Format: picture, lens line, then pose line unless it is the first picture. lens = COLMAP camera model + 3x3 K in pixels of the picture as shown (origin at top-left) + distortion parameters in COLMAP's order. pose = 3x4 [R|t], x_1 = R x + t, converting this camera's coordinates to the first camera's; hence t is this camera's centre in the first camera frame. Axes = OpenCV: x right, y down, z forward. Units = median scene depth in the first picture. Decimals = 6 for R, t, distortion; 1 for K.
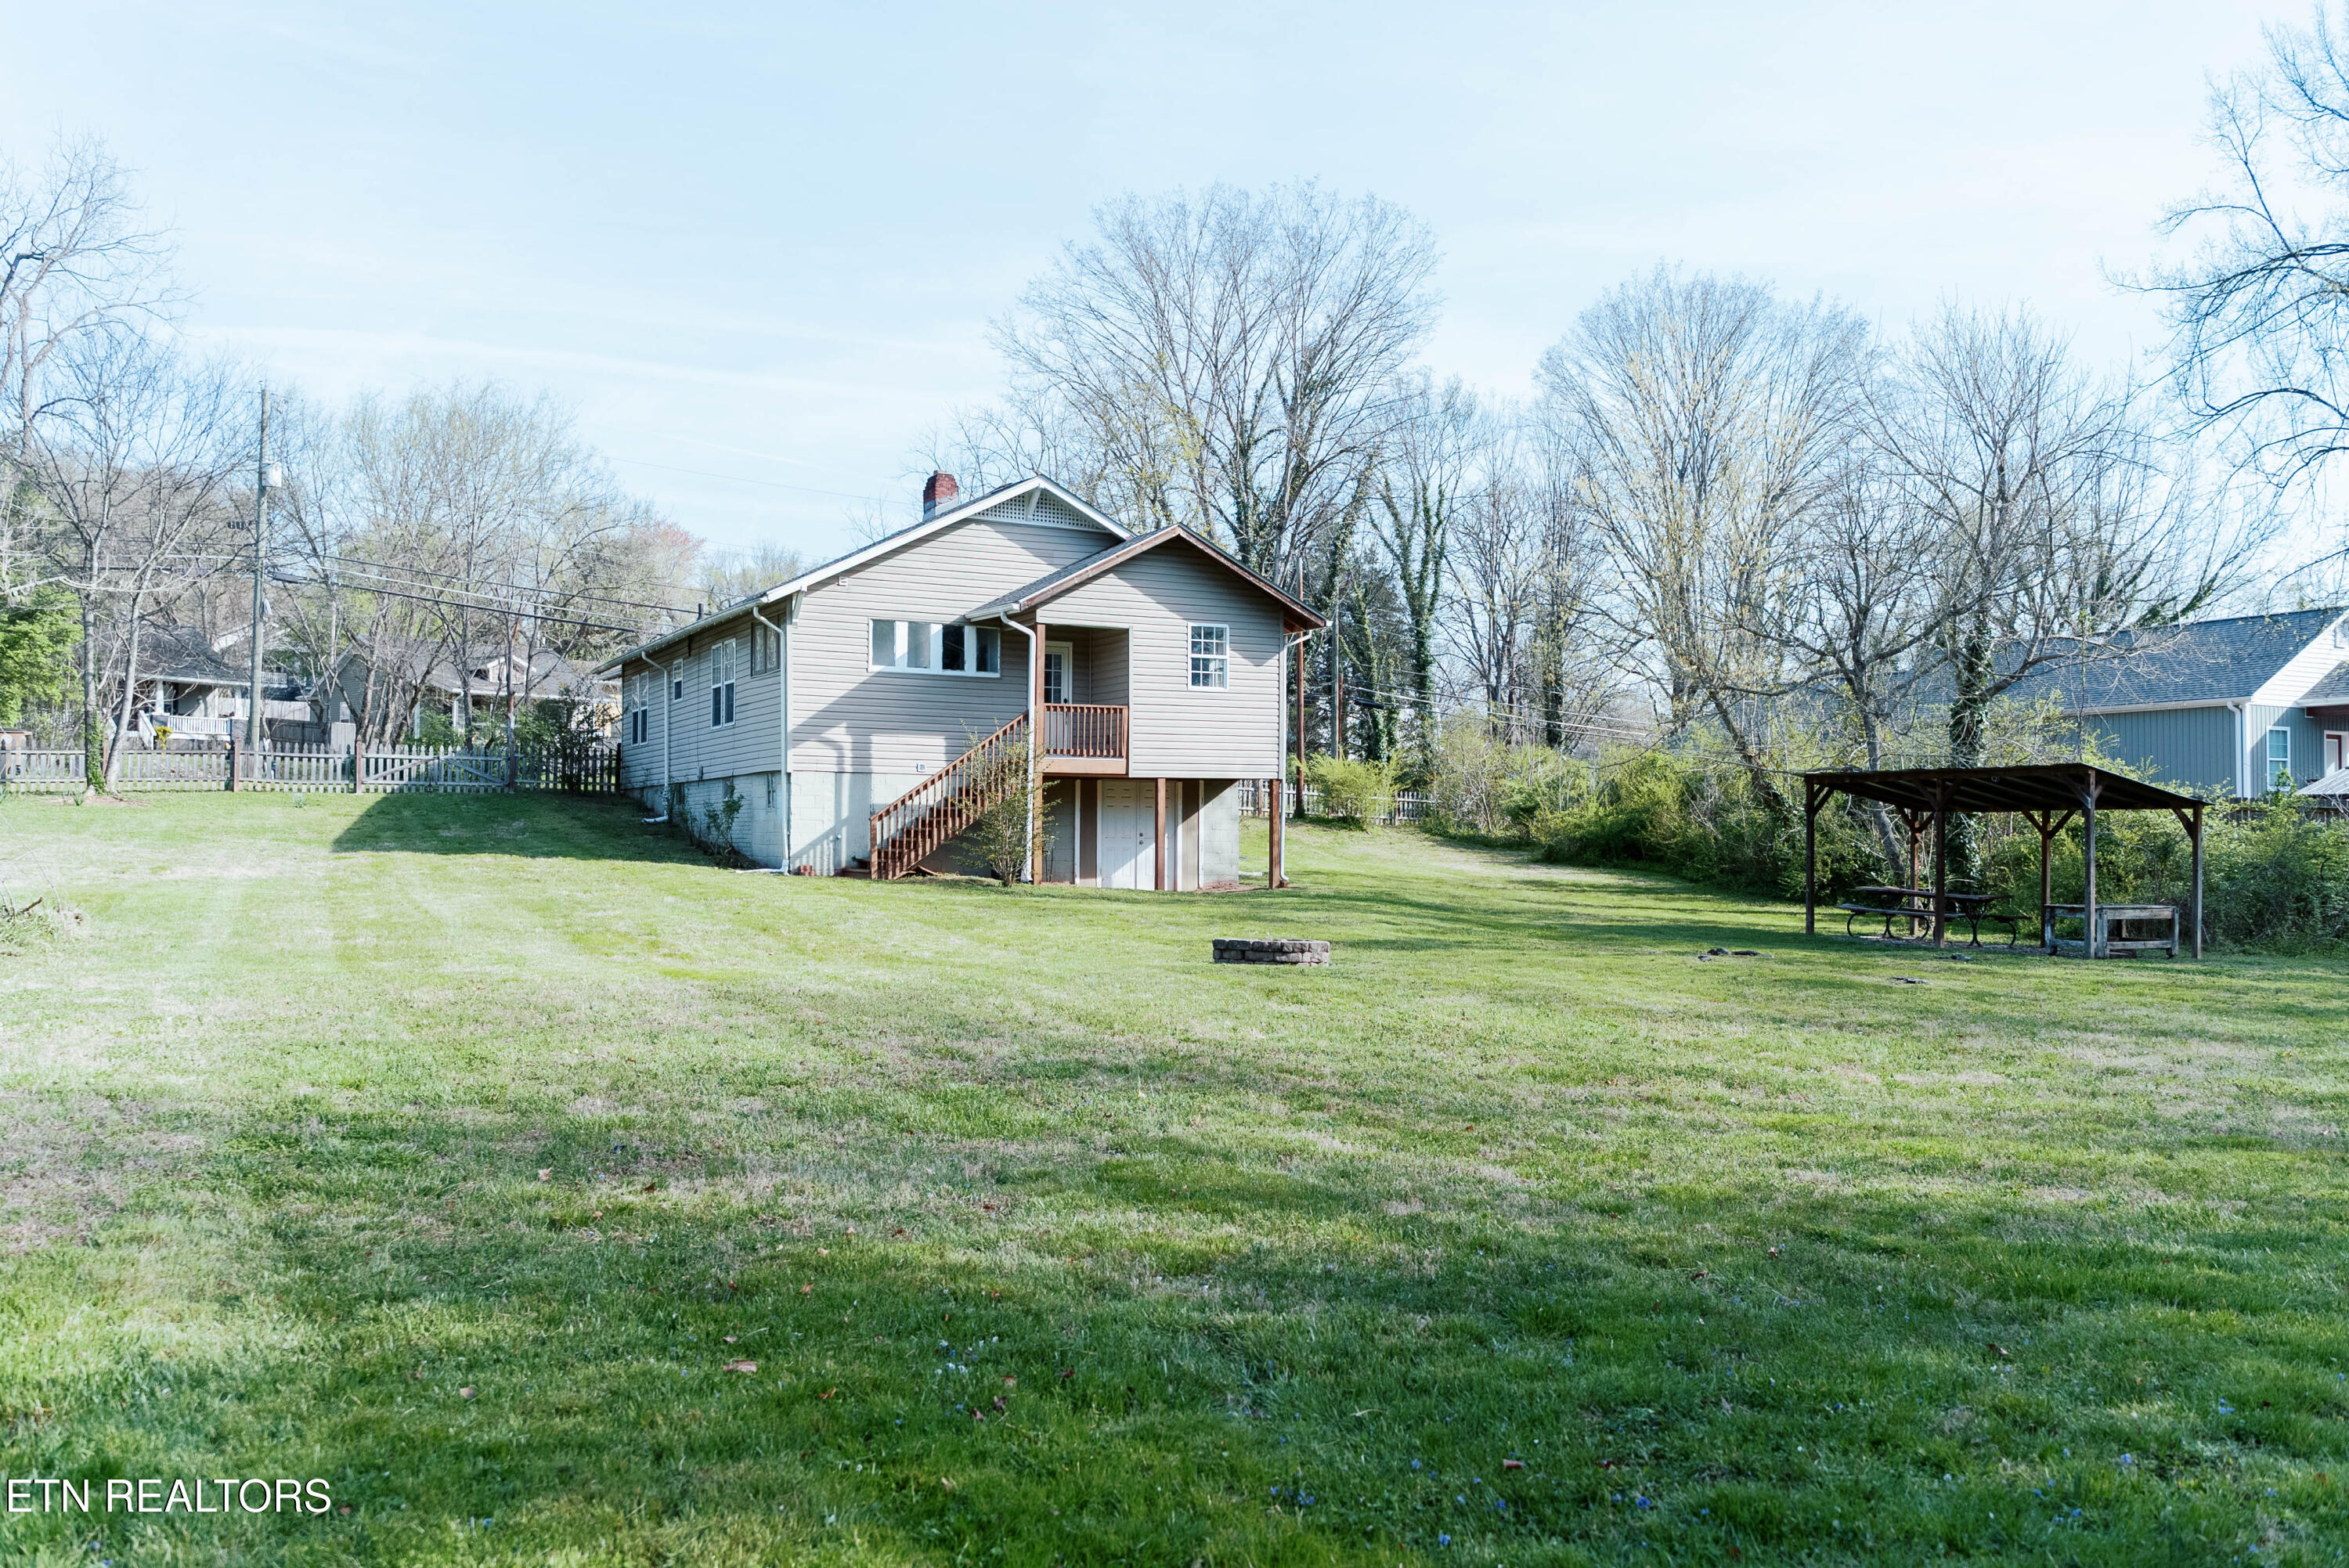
lens RADIAL K [[1862.4, 0, 1174.5], [0, 1862.4, 784.0], [0, 0, 1]] dist [-0.006569, 0.004657]
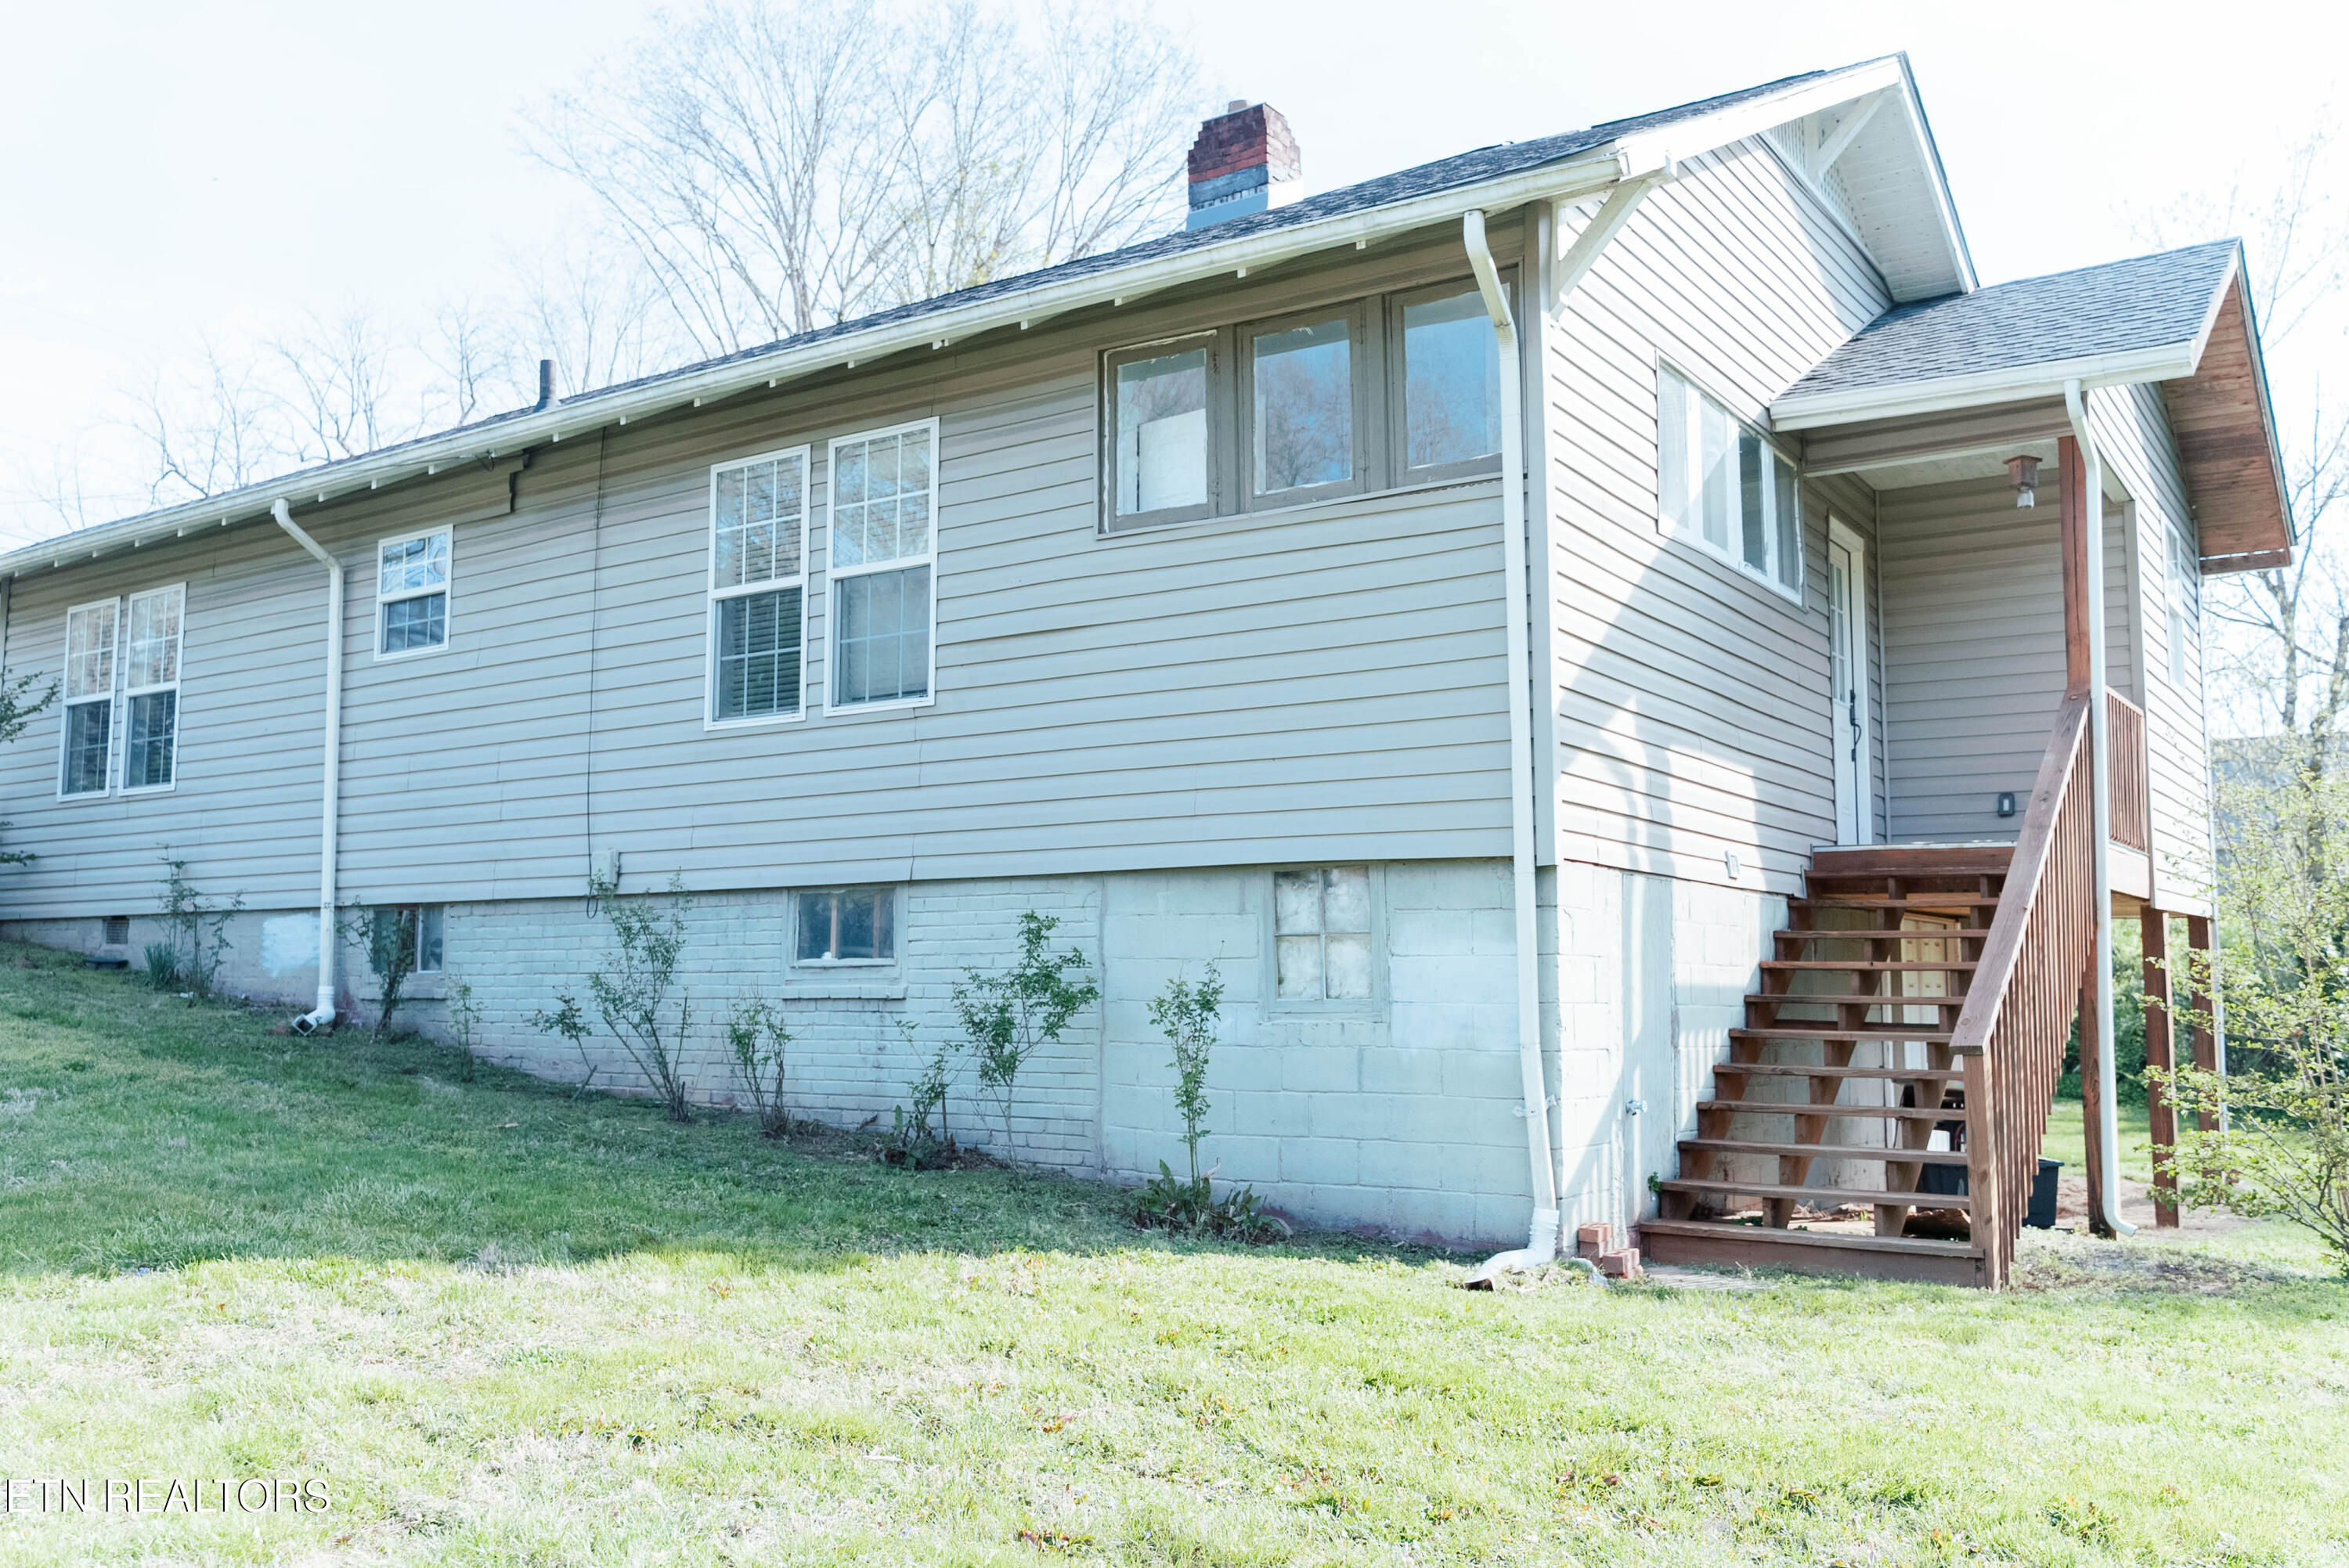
lens RADIAL K [[1862.4, 0, 1174.5], [0, 1862.4, 784.0], [0, 0, 1]] dist [-0.006569, 0.004657]
pose [[0.876420, 0.051473, 0.478788, -0.361121], [-0.013642, 0.996526, -0.082162, 0.003989], [-0.481354, 0.065477, 0.874077, 0.769458]]
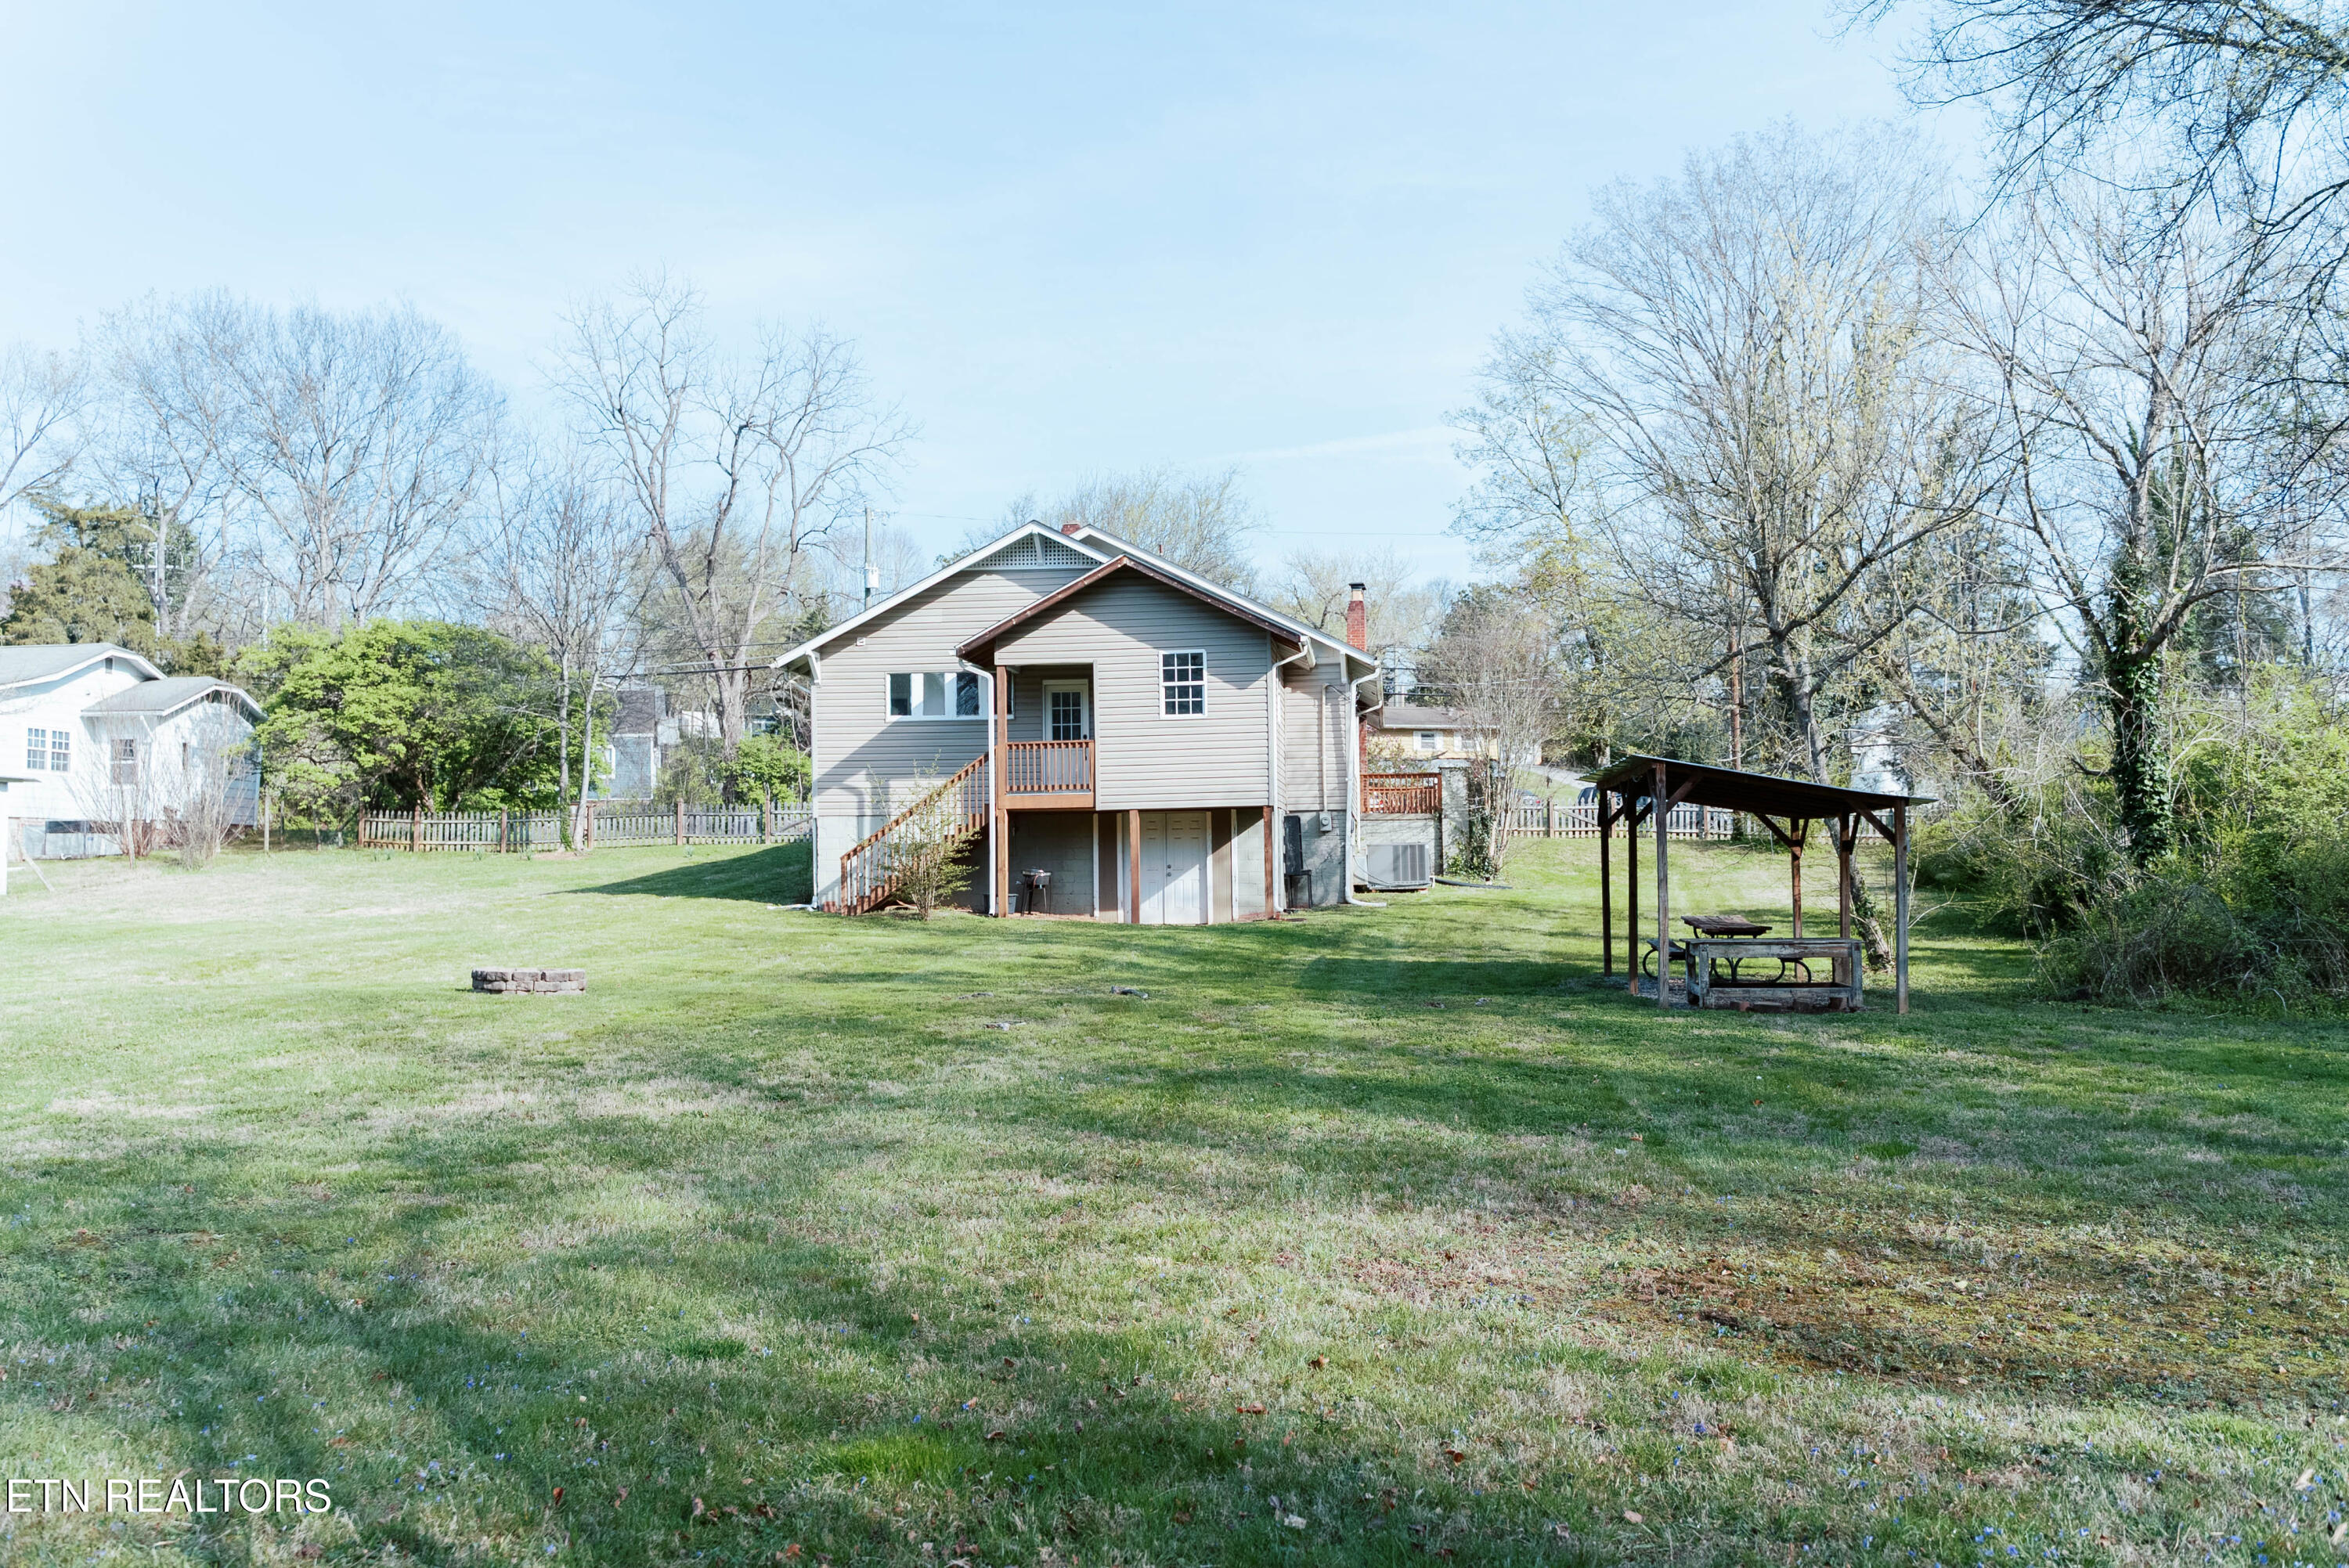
lens RADIAL K [[1862.4, 0, 1174.5], [0, 1862.4, 784.0], [0, 0, 1]] dist [-0.006569, 0.004657]
pose [[0.822301, -0.043516, -0.567387, 0.579788], [0.034162, 0.999048, -0.027113, 0.010871], [0.568027, 0.002912, 0.823005, 0.196069]]
